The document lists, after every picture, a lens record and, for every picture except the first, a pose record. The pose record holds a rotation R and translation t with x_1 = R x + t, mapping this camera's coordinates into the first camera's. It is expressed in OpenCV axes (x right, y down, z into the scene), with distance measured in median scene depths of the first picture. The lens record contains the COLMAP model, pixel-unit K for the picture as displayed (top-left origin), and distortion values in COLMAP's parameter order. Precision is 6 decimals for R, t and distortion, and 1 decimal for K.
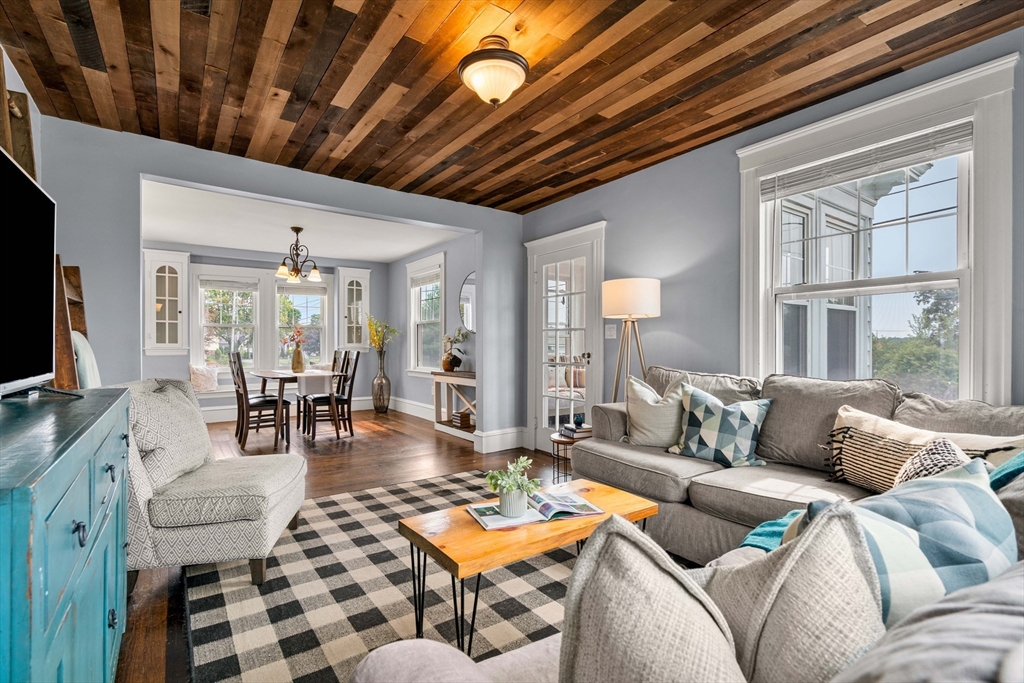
lens RADIAL K [[467.3, 0, 509.7], [0, 467.3, 345.7], [0, 0, 1]] dist [-0.000230, 0.000409]
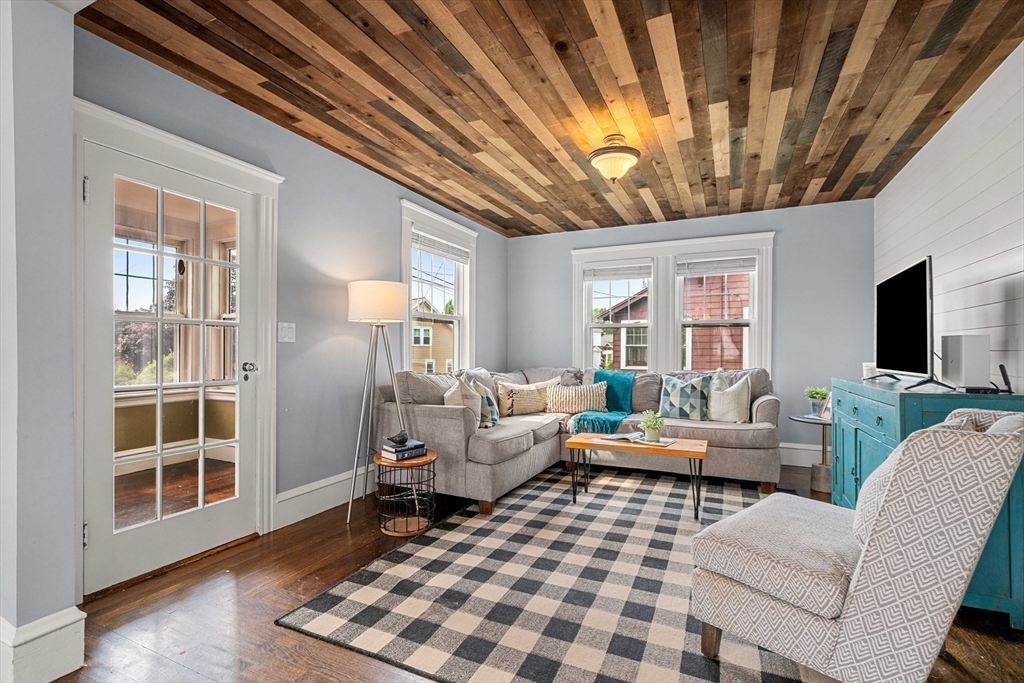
lens RADIAL K [[467.3, 0, 509.1], [0, 467.3, 350.0], [0, 0, 1]] dist [-0.000230, 0.000409]
pose [[-0.479328, 0.000759, 0.877635, -0.685899], [-0.000308, 0.999999, -0.001033, -0.002307], [-0.877636, -0.000765, -0.479328, 1.198930]]
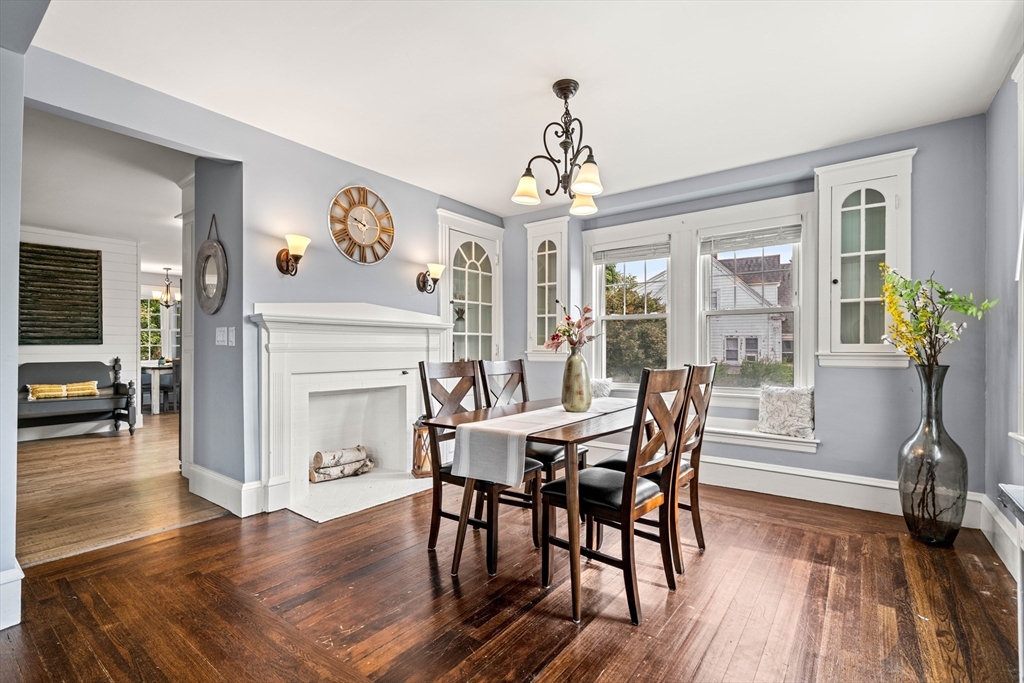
lens RADIAL K [[467.3, 0, 511.8], [0, 467.3, 348.2], [0, 0, 1]] dist [-0.000230, 0.000409]
pose [[0.293195, 0.003807, -0.956045, -0.071730], [-0.002324, 0.999992, 0.003269, -0.004758], [0.956050, 0.001263, 0.293201, 1.324016]]
